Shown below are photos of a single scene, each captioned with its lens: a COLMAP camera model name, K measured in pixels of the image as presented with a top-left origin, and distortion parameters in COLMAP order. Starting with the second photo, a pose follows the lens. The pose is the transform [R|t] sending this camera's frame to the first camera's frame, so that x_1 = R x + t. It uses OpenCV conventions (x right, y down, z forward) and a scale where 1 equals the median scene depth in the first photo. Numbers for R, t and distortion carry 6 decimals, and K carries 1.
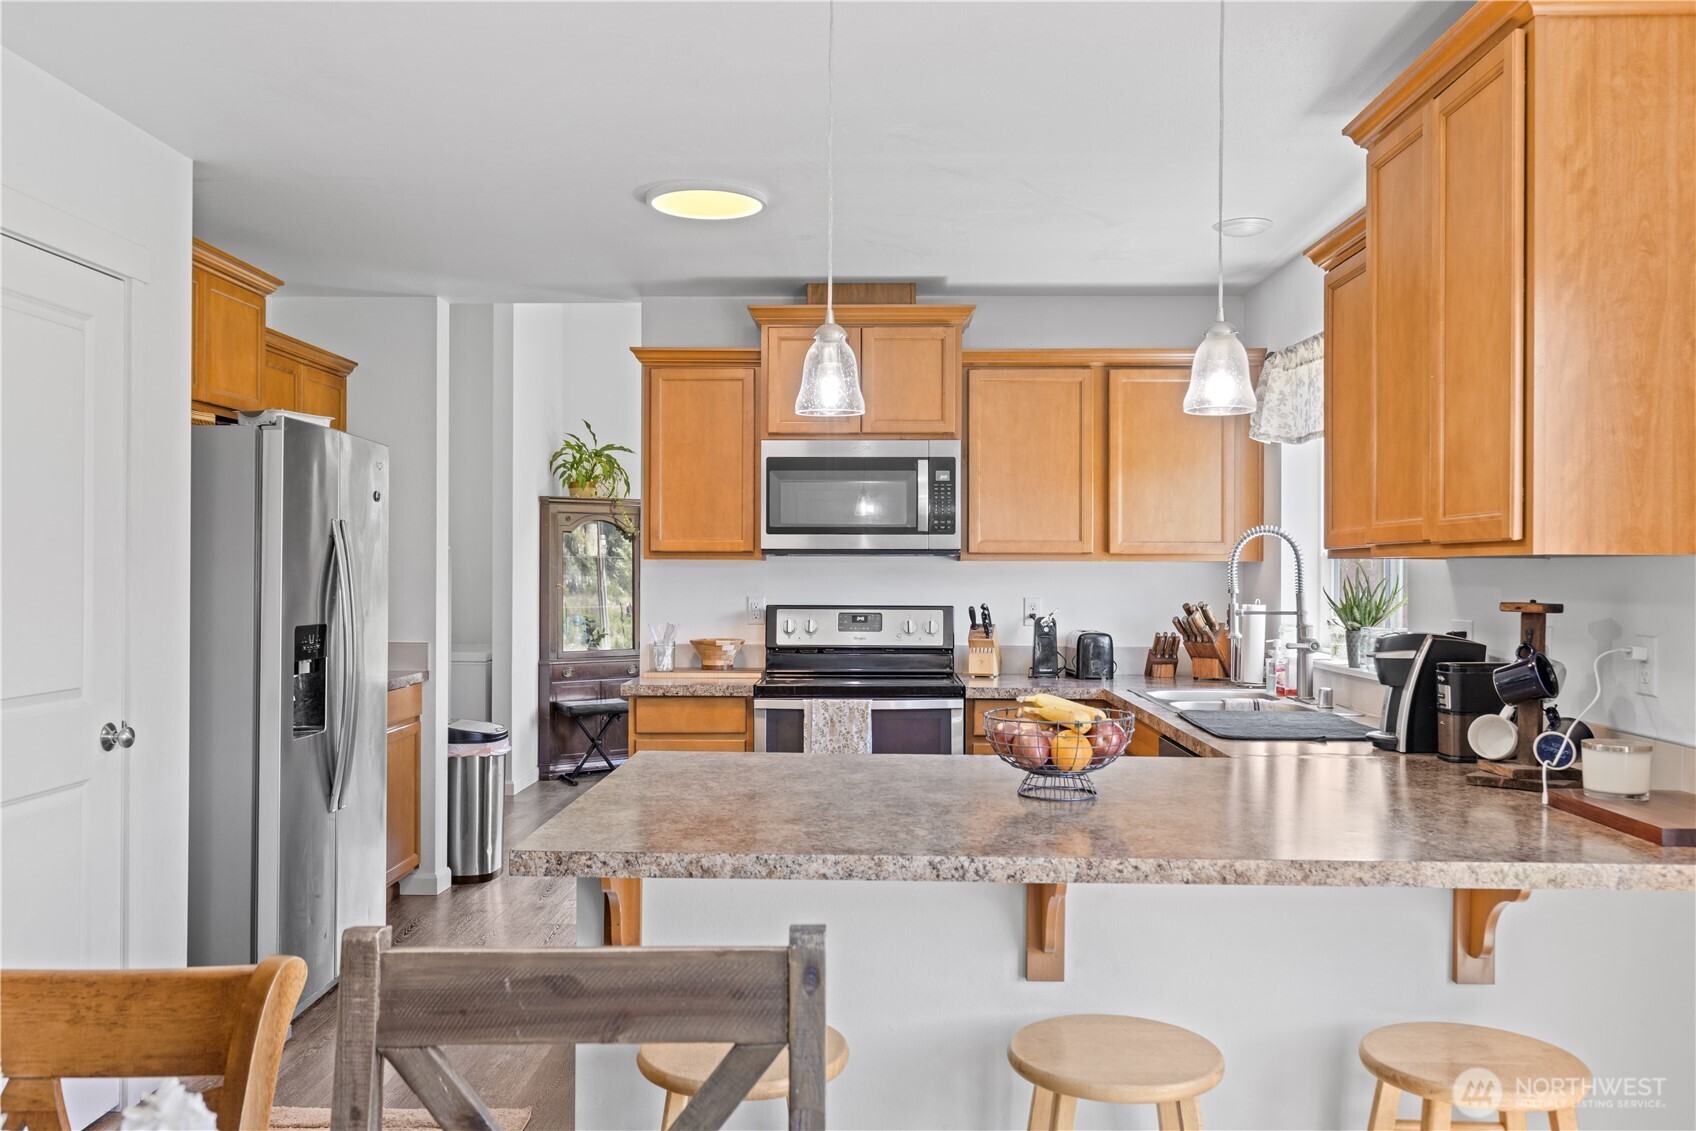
lens RADIAL K [[1364.2, 0, 852.9], [0, 1364.2, 559.2], [0, 0, 1]] dist [-0.006512, 0.003414]
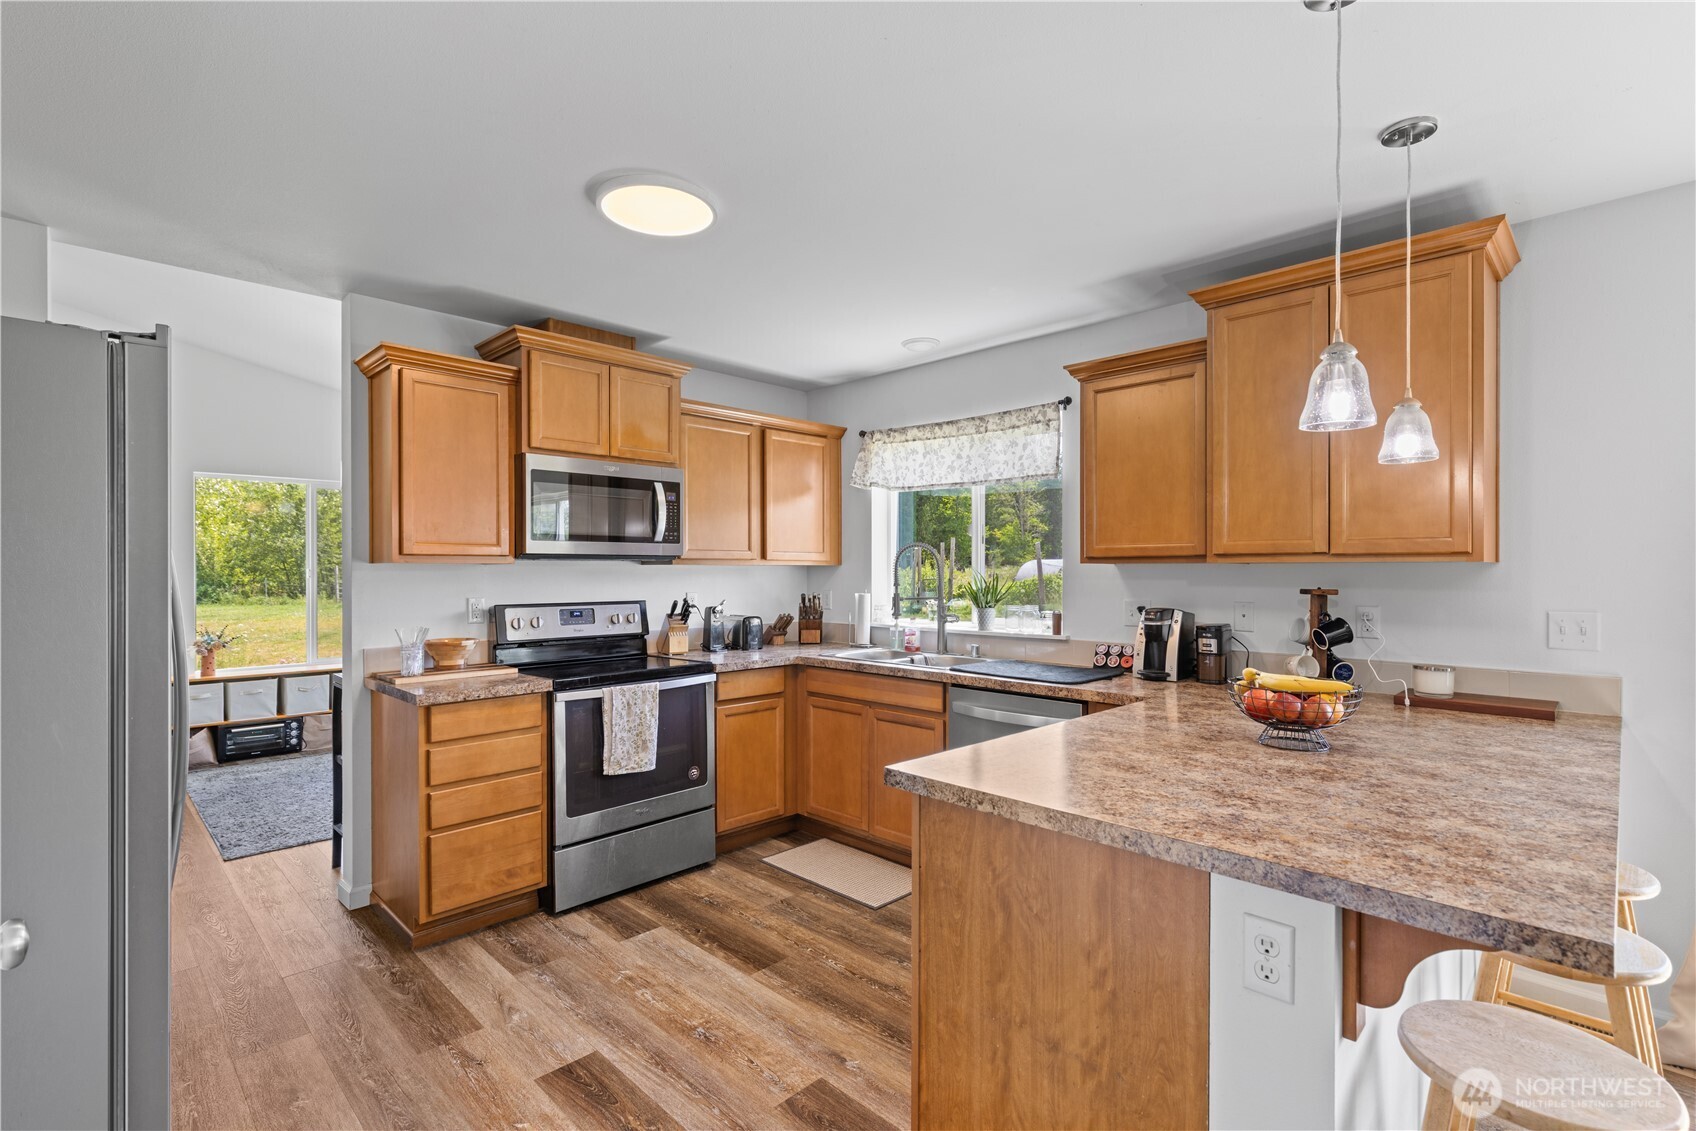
lens RADIAL K [[767.9, 0, 850.5], [0, 767.9, 576.3], [0, 0, 1]] dist [0.002140, 0.000573]
pose [[0.688049, -0.009262, 0.725606, -0.334875], [-0.001875, 0.999893, 0.014541, 0.001239], [-0.725662, -0.011366, 0.687957, 0.397555]]
